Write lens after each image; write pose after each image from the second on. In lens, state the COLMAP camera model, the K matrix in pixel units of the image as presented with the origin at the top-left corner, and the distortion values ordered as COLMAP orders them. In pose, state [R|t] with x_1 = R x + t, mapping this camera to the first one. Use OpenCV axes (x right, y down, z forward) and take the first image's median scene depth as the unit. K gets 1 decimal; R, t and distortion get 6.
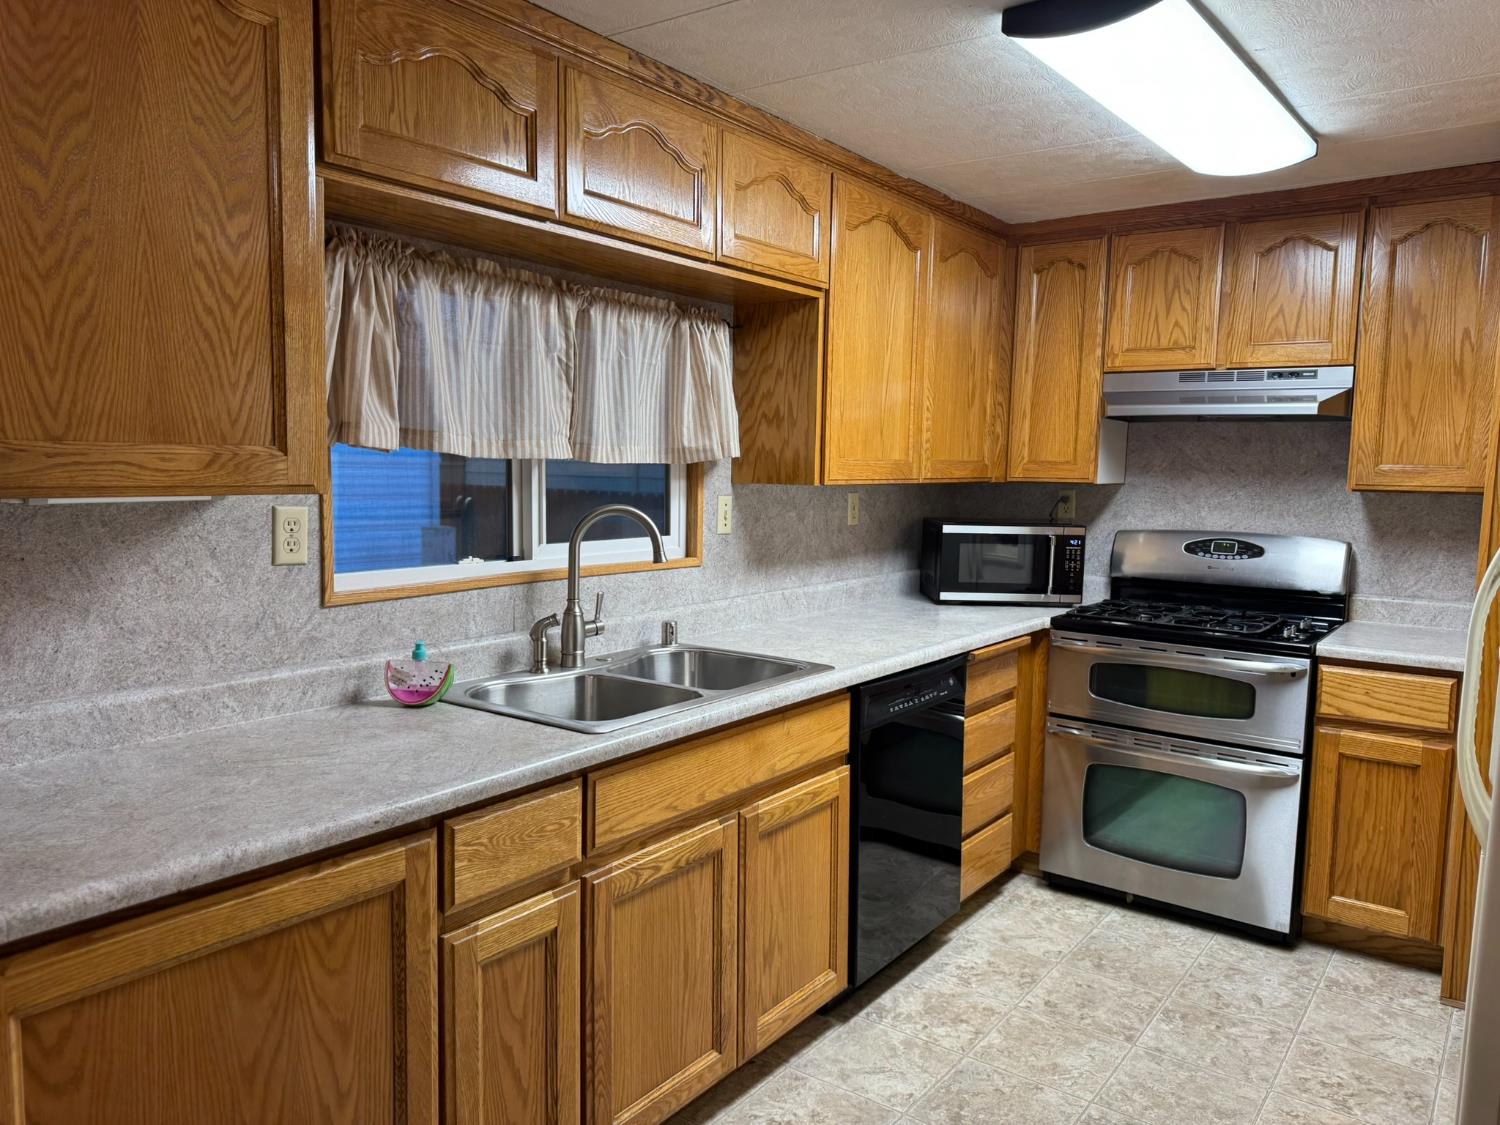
lens RADIAL K [[1064.8, 0, 755.4], [0, 1064.8, 574.1], [0, 0, 1]] dist [0.076786, -0.096292]
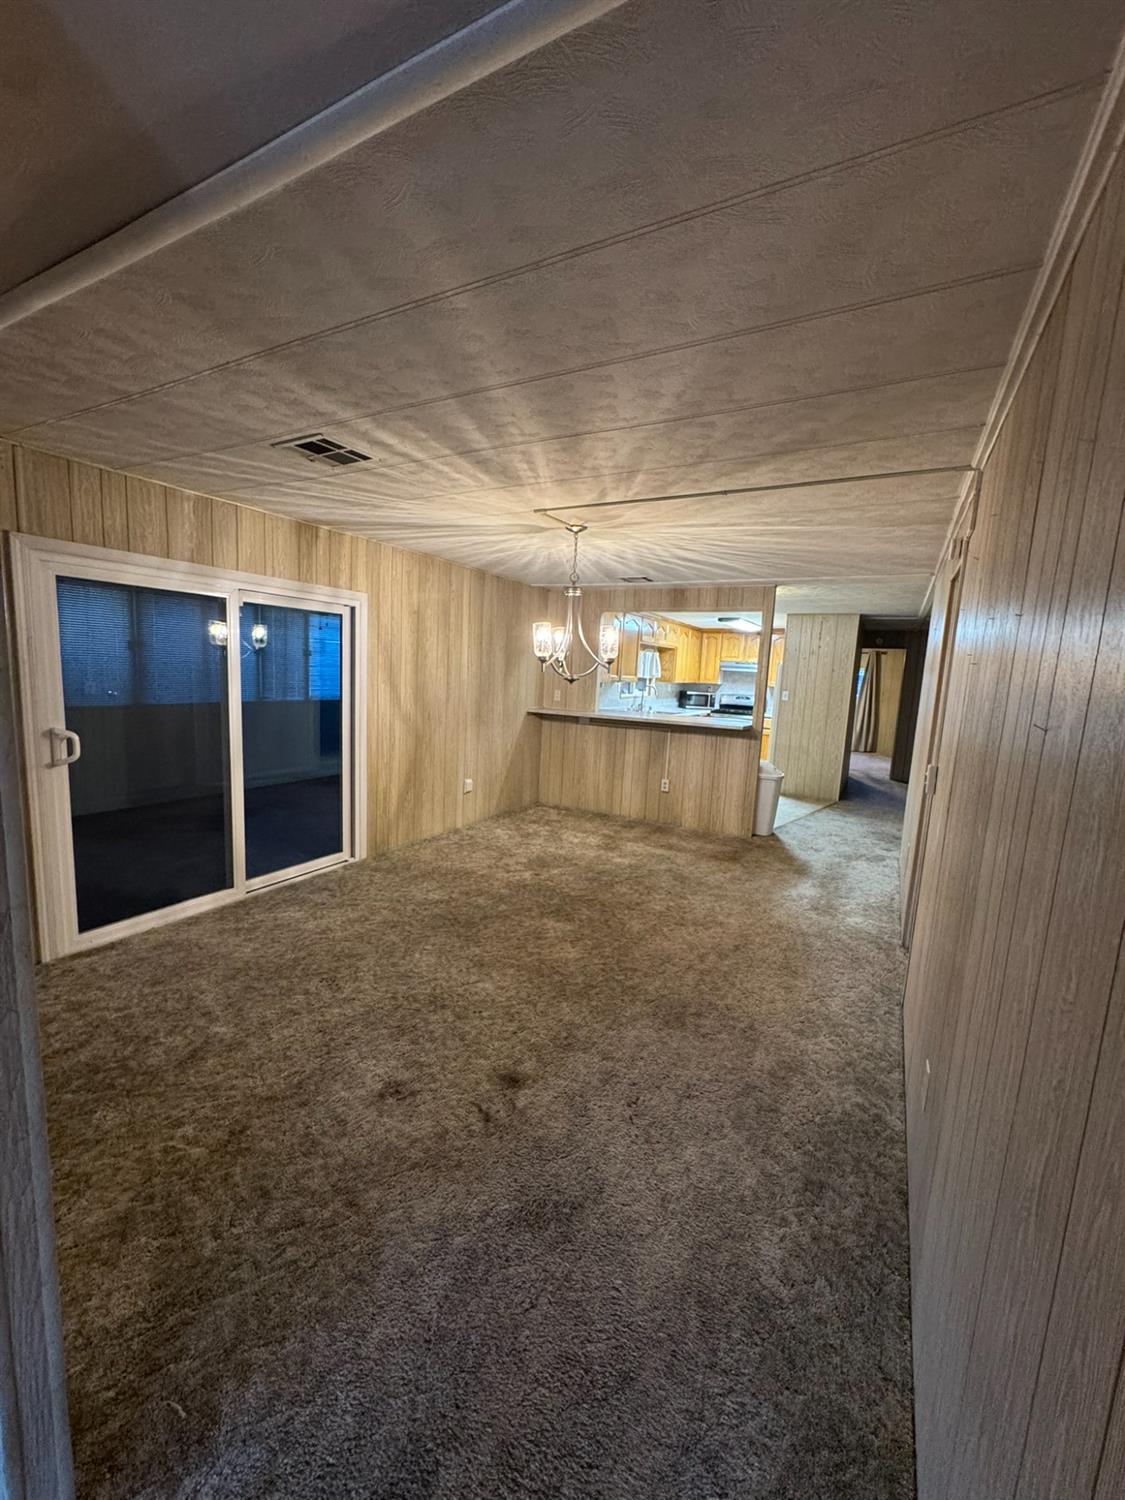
lens RADIAL K [[599.1, 0, 561.0], [0, 599.1, 753.5], [0, 0, 1]] dist [-0.006637, 0.001099]
pose [[0.990730, 0.009731, 0.135500, -0.901058], [-0.014833, 0.999217, 0.036691, 0.168941], [-0.135037, -0.038361, 0.990098, -1.909195]]
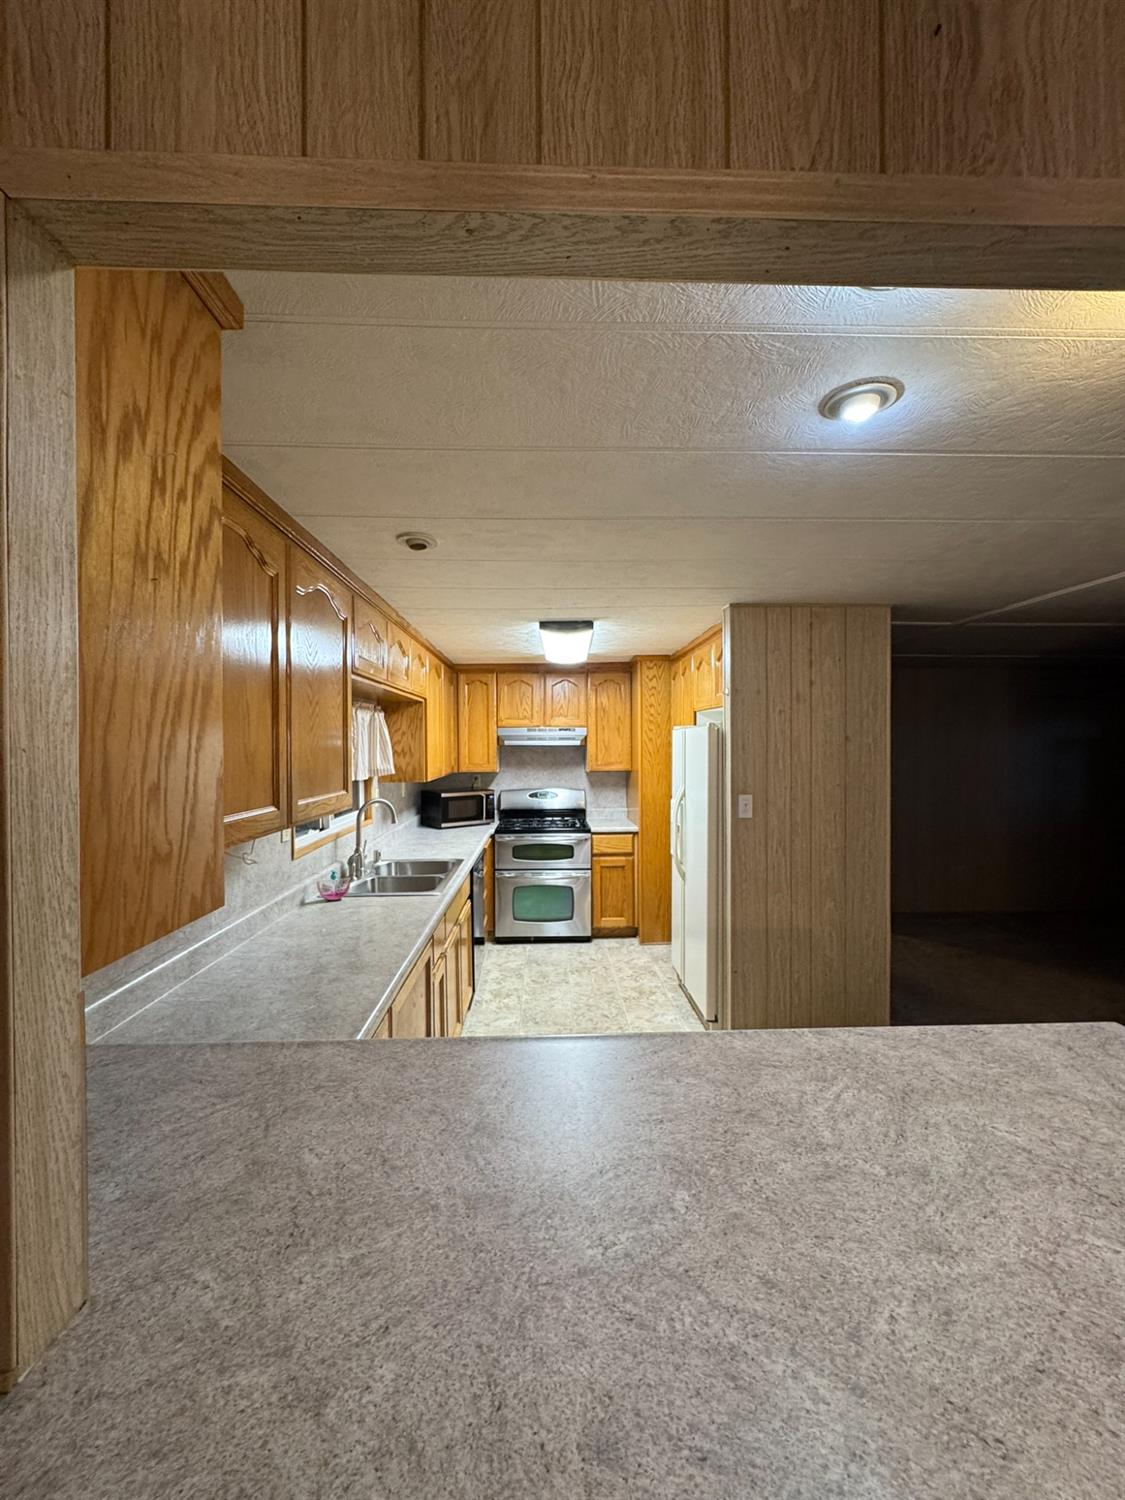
lens RADIAL K [[599.1, 0, 559.4], [0, 599.1, 747.2], [0, 0, 1]] dist [-0.006637, 0.001099]
pose [[0.786415, -0.027038, 0.617106, -0.498912], [0.085639, 0.994166, -0.065576, -0.048062], [-0.611733, 0.104418, 0.784143, -0.188200]]
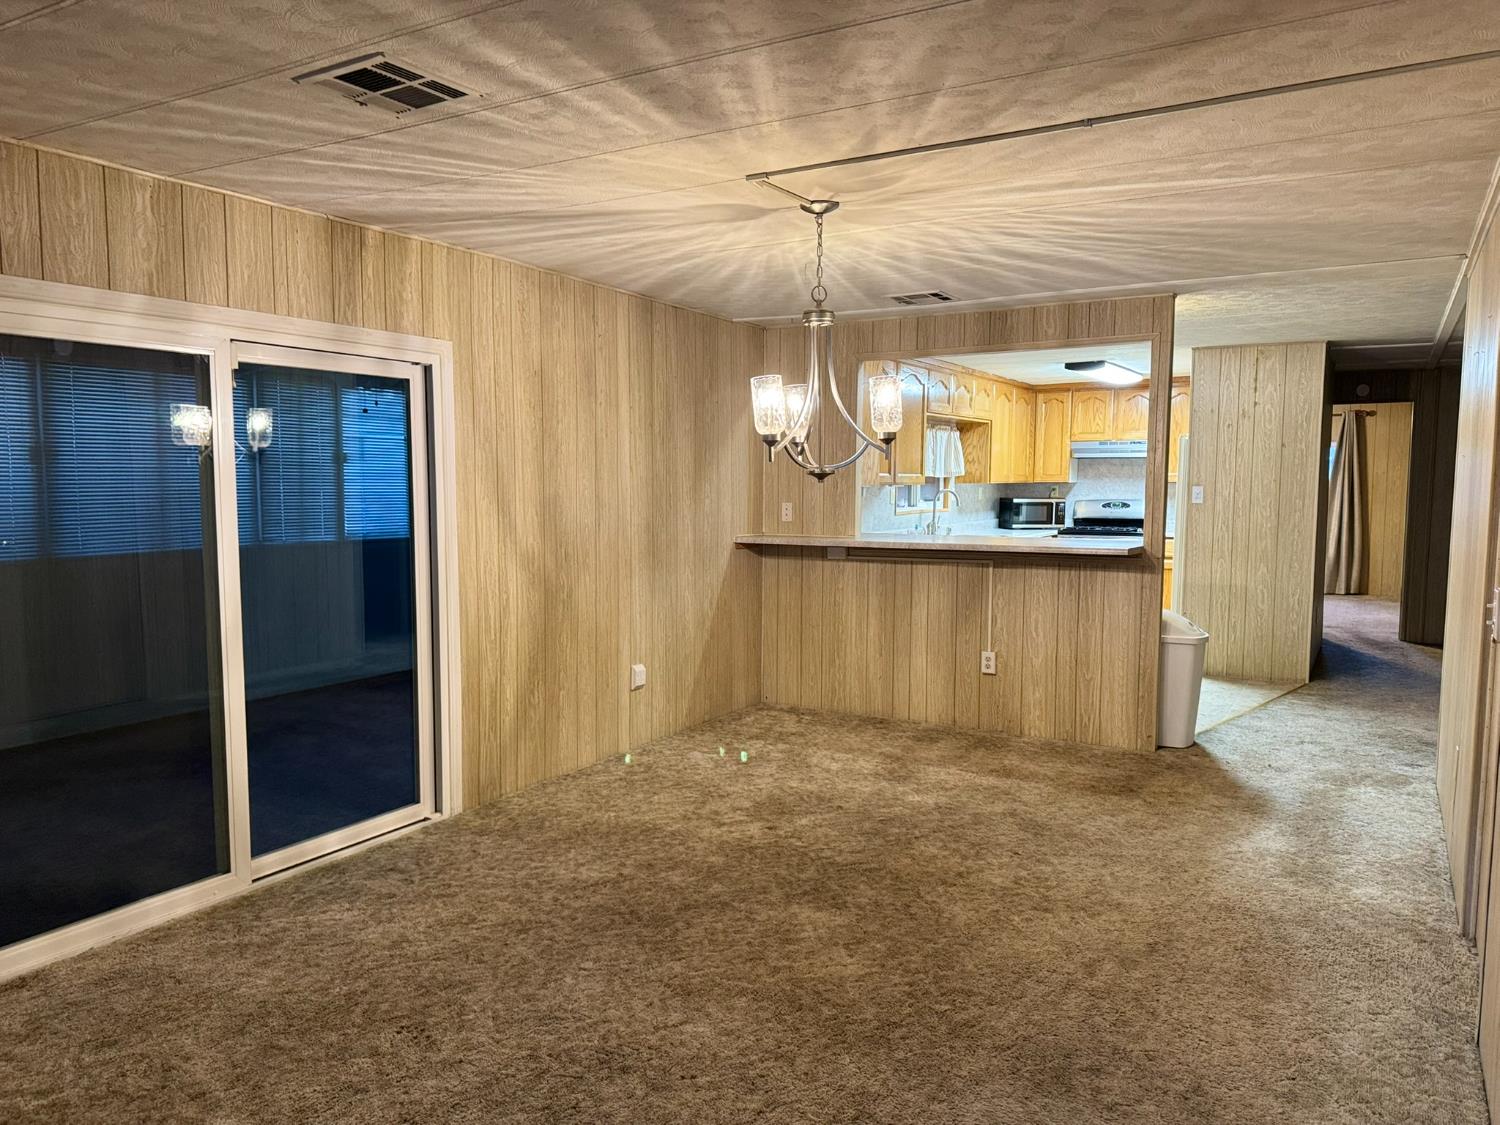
lens RADIAL K [[1064.8, 0, 753.7], [0, 1064.8, 577.2], [0, 0, 1]] dist [0.076786, -0.096292]
pose [[0.993568, -0.026901, 0.109998, -0.931617], [0.028223, 0.999547, -0.010476, 0.192553], [-0.109667, 0.013514, 0.993877, -1.906897]]
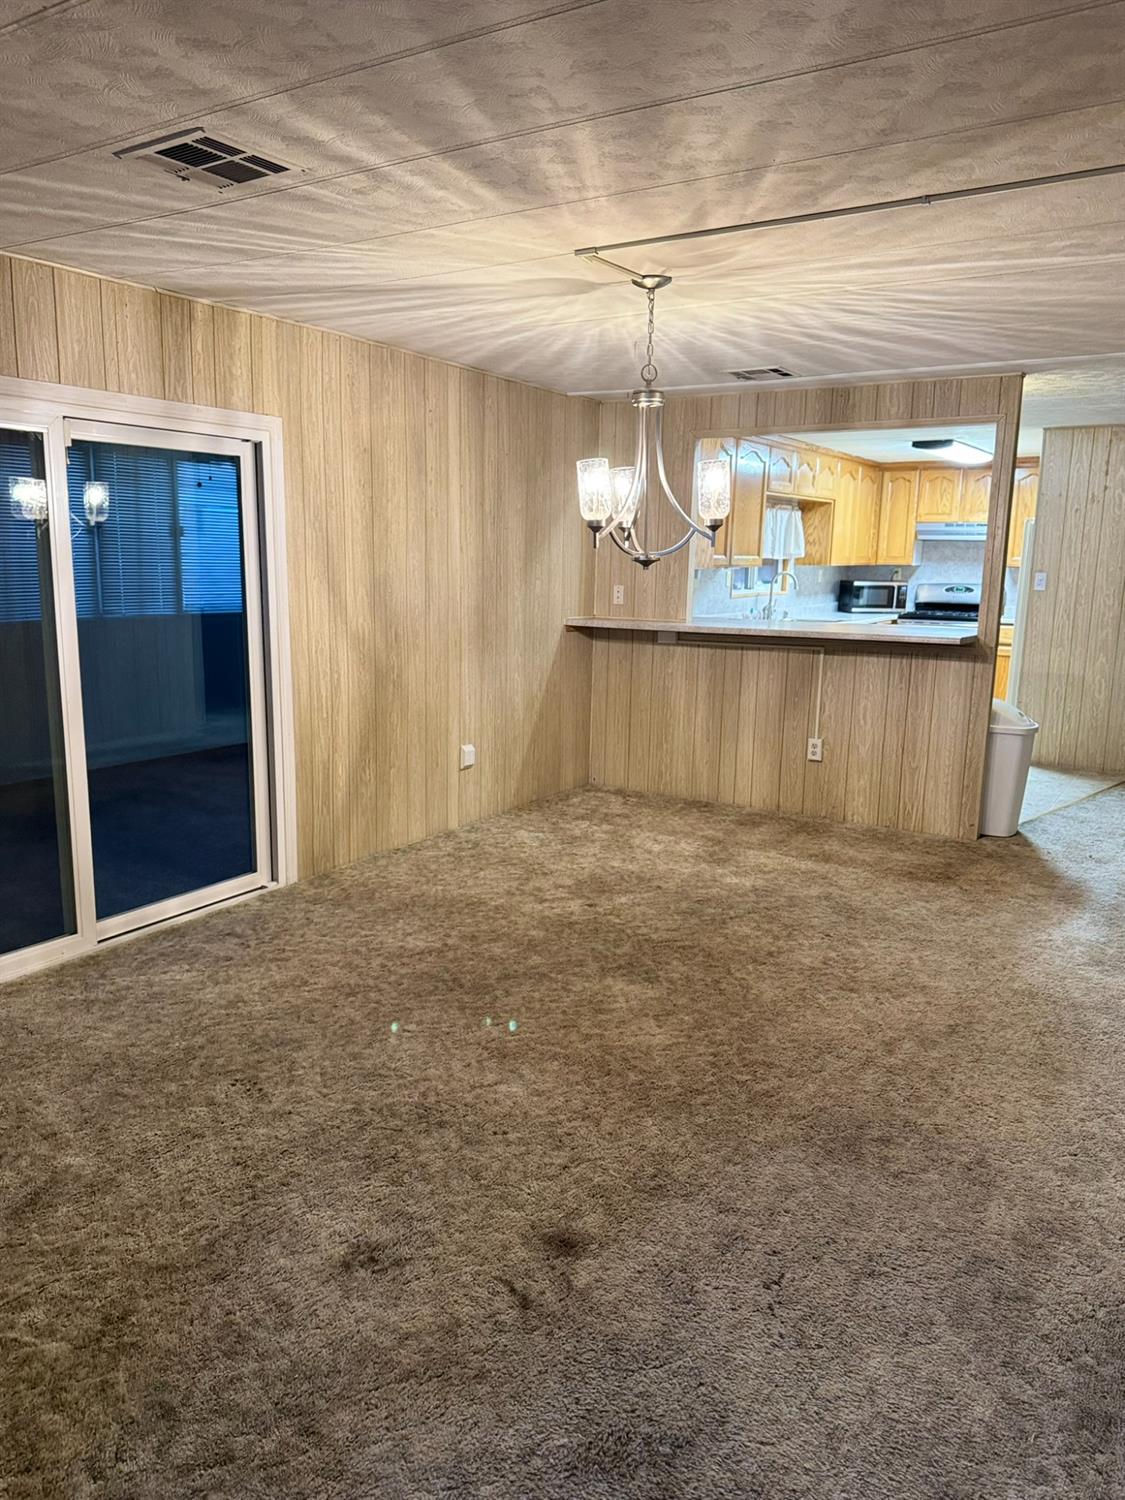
lens RADIAL K [[1064.8, 0, 555.4], [0, 1064.8, 757.2], [0, 0, 1]] dist [0.076786, -0.096292]
pose [[0.997248, -0.016479, 0.072290, -0.913229], [0.010260, 0.996279, 0.085579, 0.182076], [-0.073431, -0.084602, 0.993705, -1.930136]]
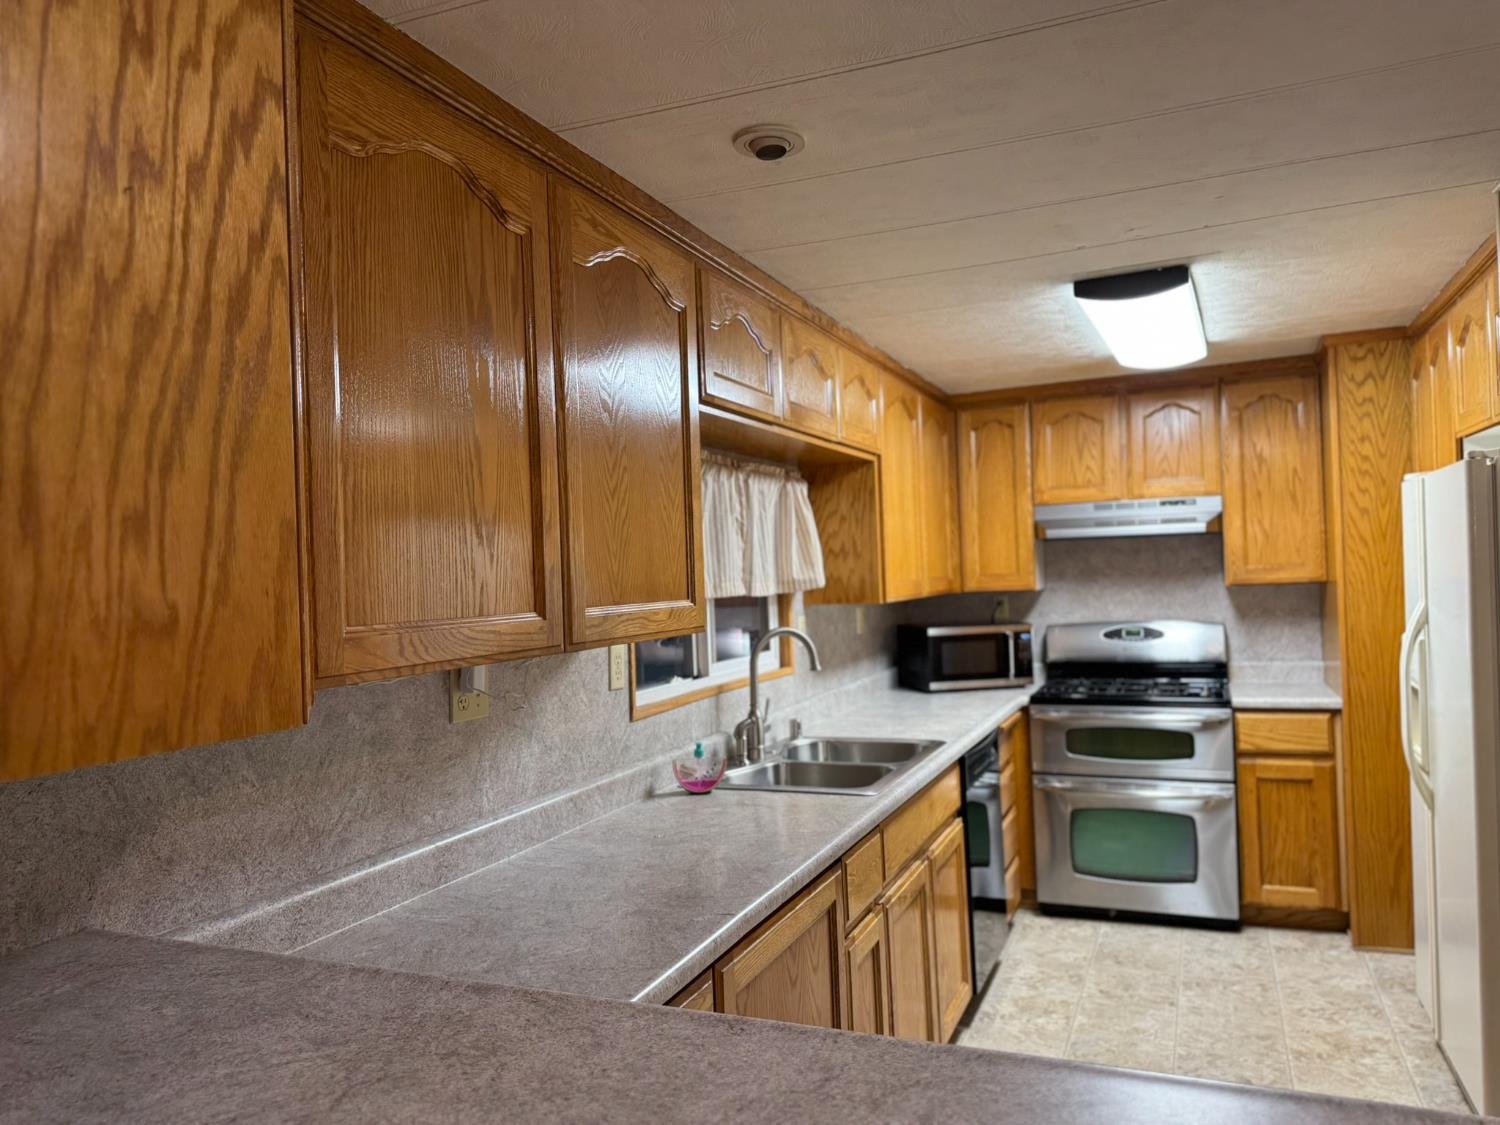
lens RADIAL K [[1064.8, 0, 751.0], [0, 1064.8, 571.0], [0, 0, 1]] dist [0.076786, -0.096292]
pose [[0.969829, -0.053687, 0.237799, -0.390569], [0.079393, 0.991828, -0.099869, -0.006628], [-0.230494, 0.115736, 0.966166, -0.200128]]
